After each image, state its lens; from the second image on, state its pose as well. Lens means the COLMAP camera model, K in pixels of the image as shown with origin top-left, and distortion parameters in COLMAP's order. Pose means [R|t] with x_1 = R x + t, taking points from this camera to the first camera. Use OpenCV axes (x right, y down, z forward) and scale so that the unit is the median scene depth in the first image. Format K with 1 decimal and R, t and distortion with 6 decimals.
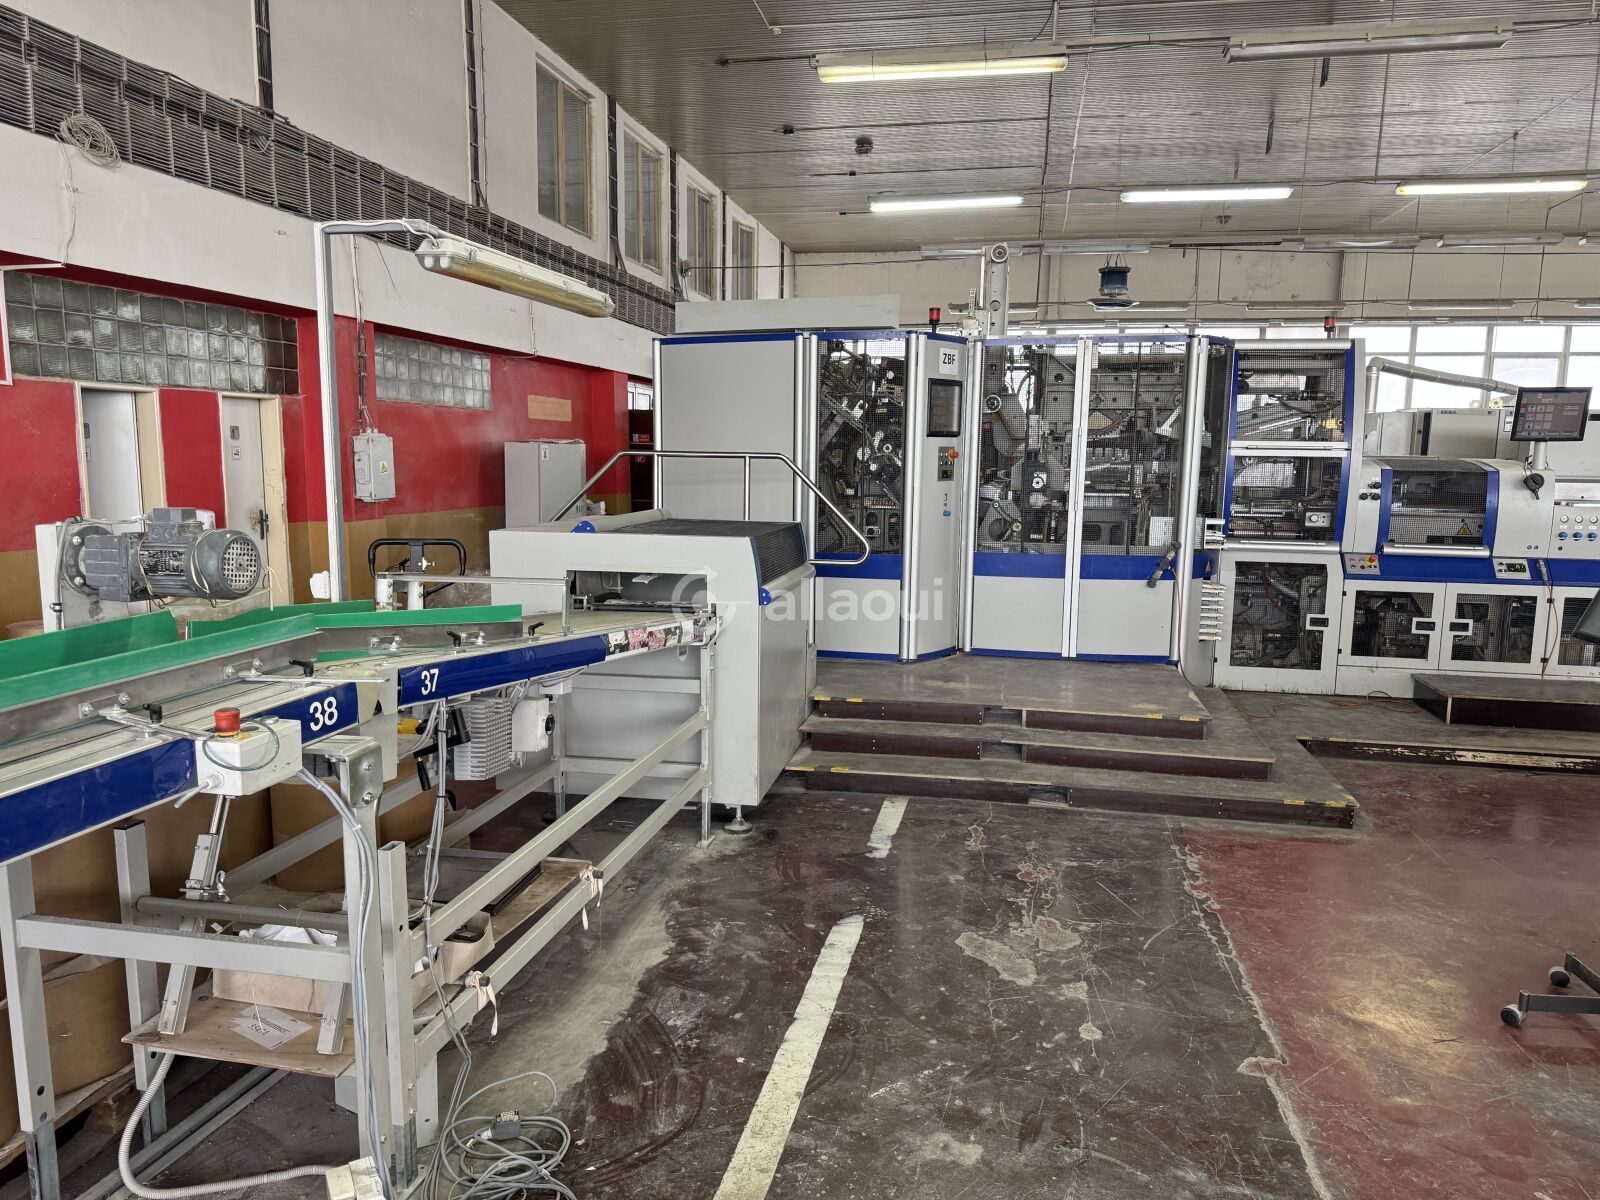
lens RADIAL K [[1122.5, 0, 801.9], [0, 1122.5, 598.5], [0, 0, 1]] dist [0.044162, -0.056652]
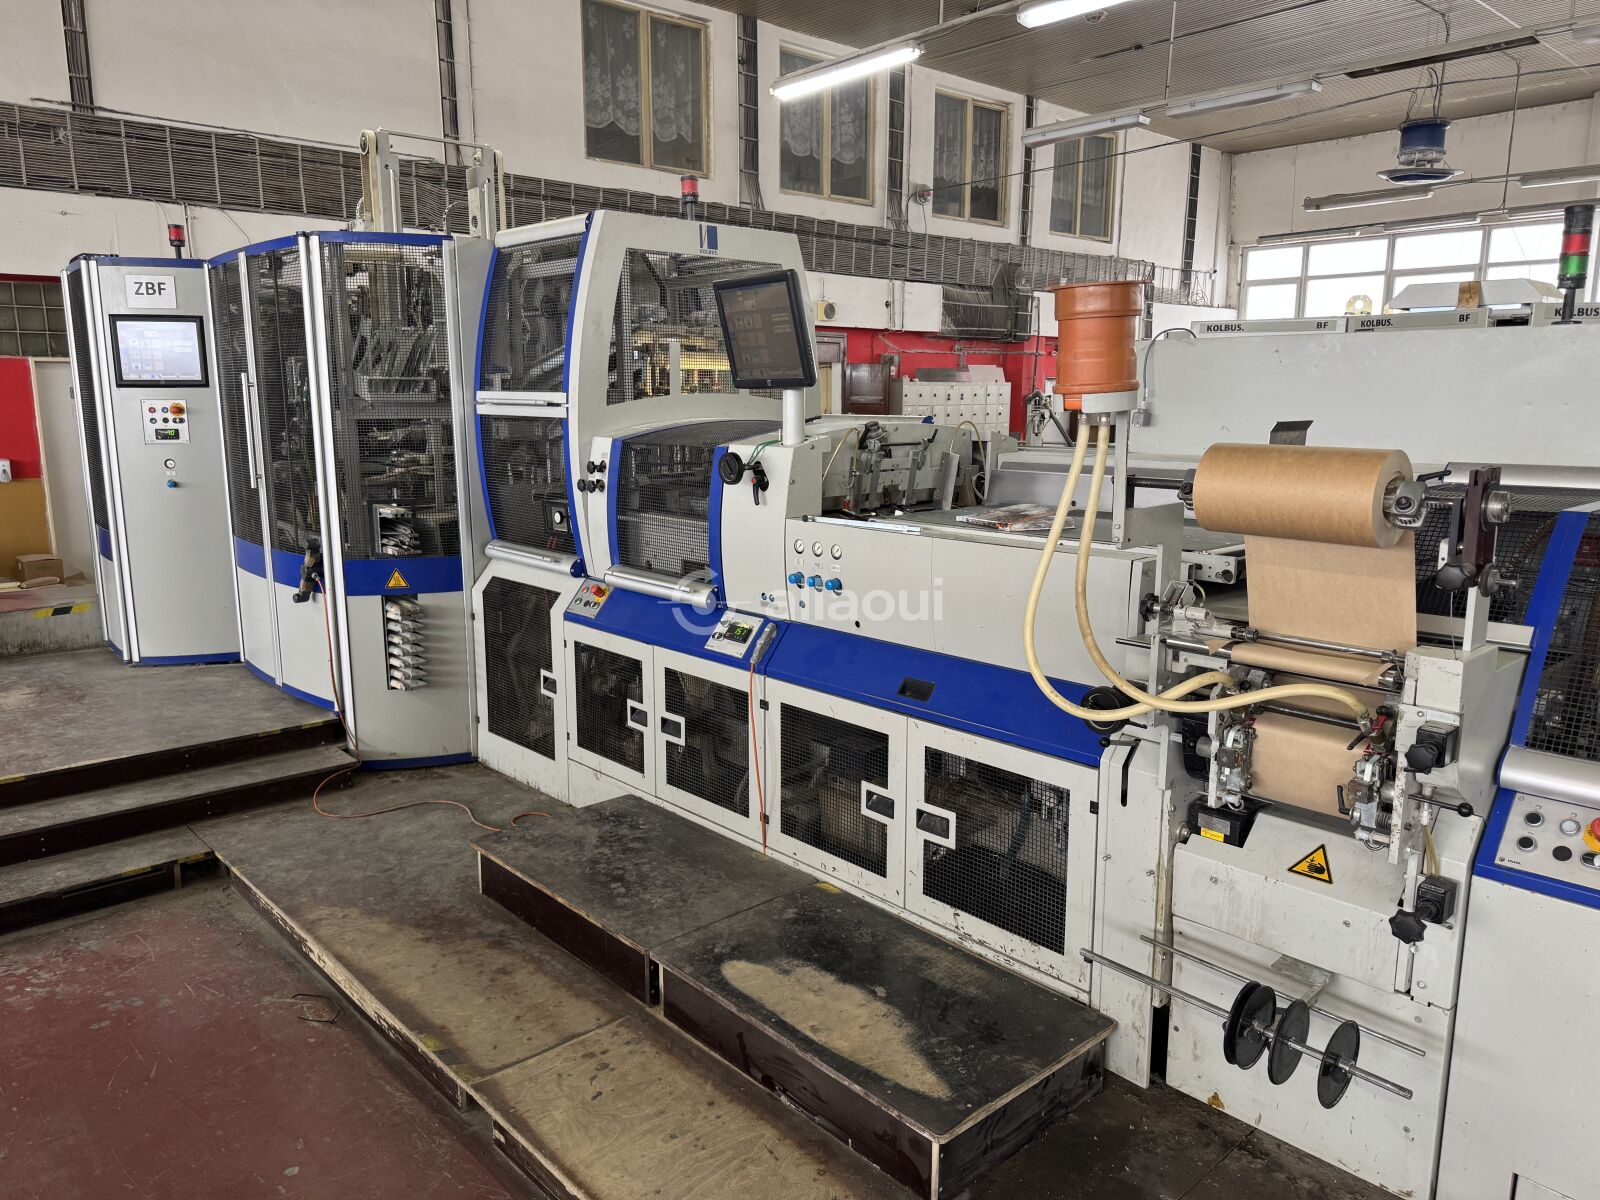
lens RADIAL K [[1127.1, 0, 800.0], [0, 1127.1, 600.0], [0, 0, 1]] dist [0.051615, -0.061740]
pose [[0.805612, 0.095478, -0.584699, 0.933654], [-0.070895, 0.995373, 0.064857, -0.075987], [0.588186, -0.010797, 0.808654, 0.582973]]
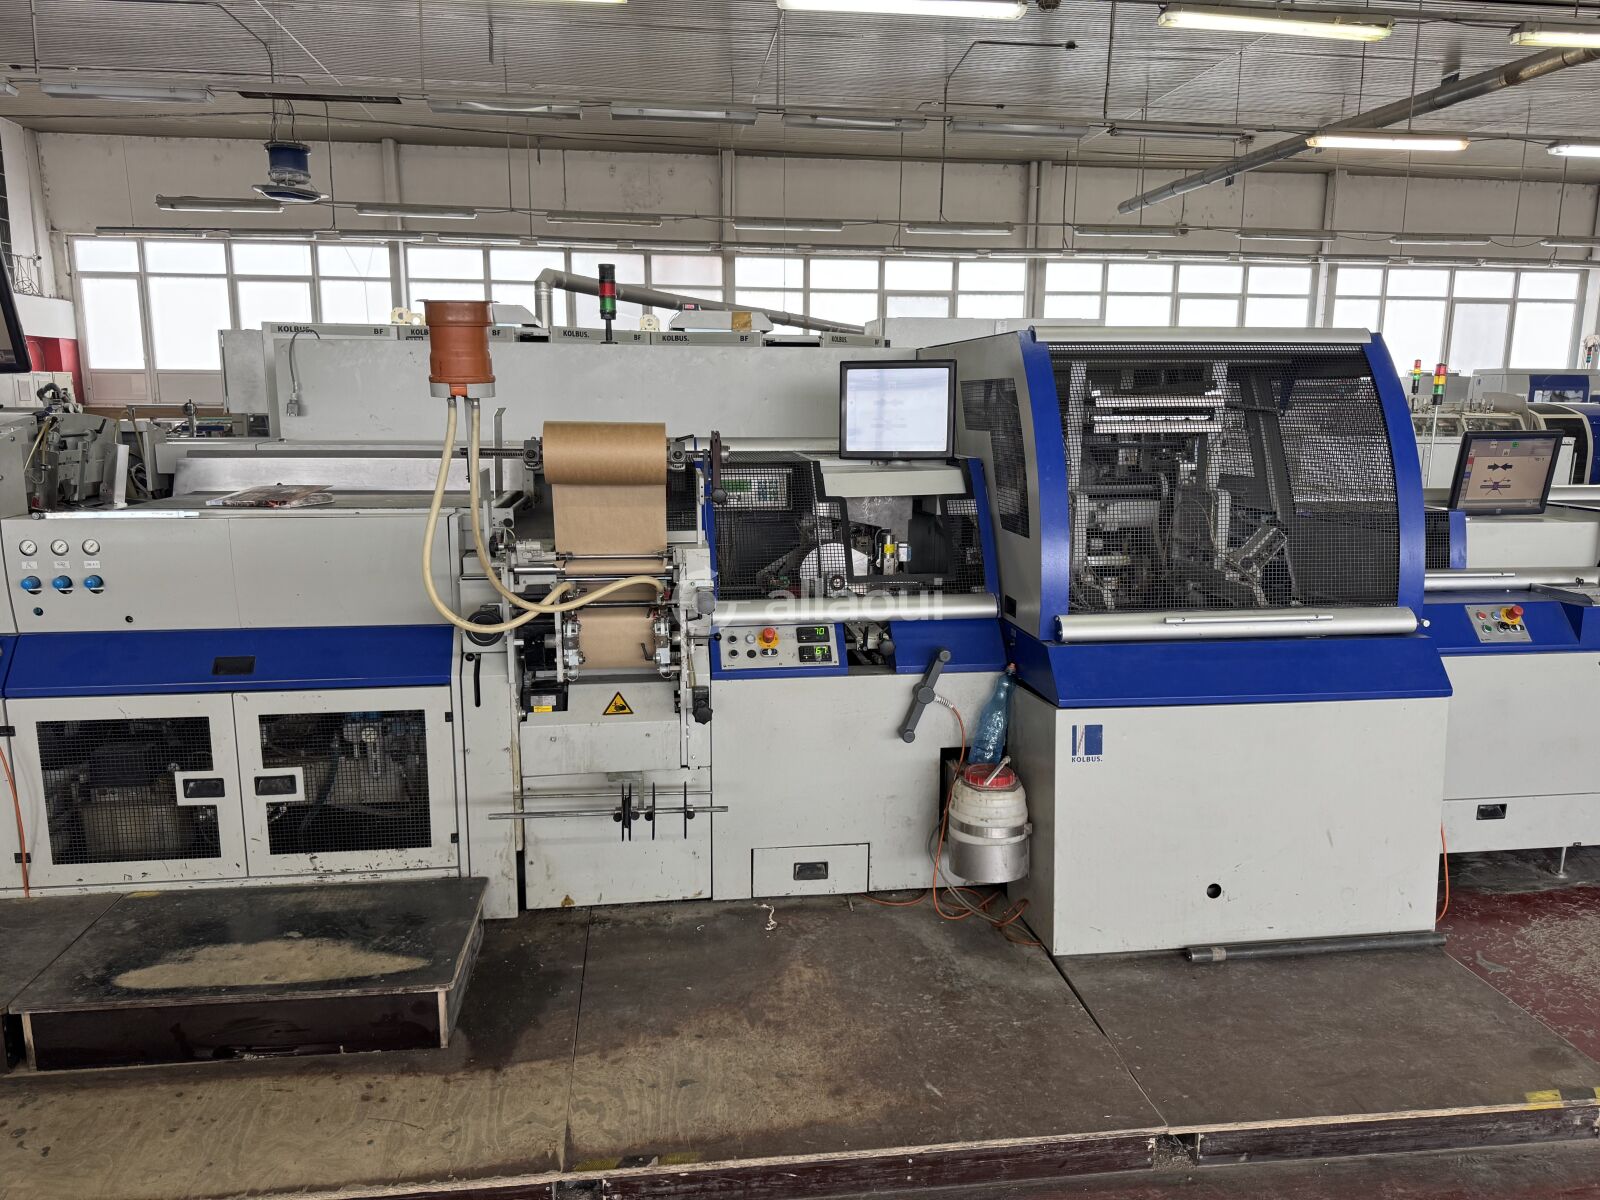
lens RADIAL K [[1131.4, 0, 795.3], [0, 1131.4, 601.6], [0, 0, 1]] dist [0.046235, -0.055857]
pose [[0.948115, -0.064144, 0.311391, 0.794622], [0.049650, 0.997292, 0.054262, -0.056388], [-0.314028, -0.035986, 0.948731, 0.456196]]
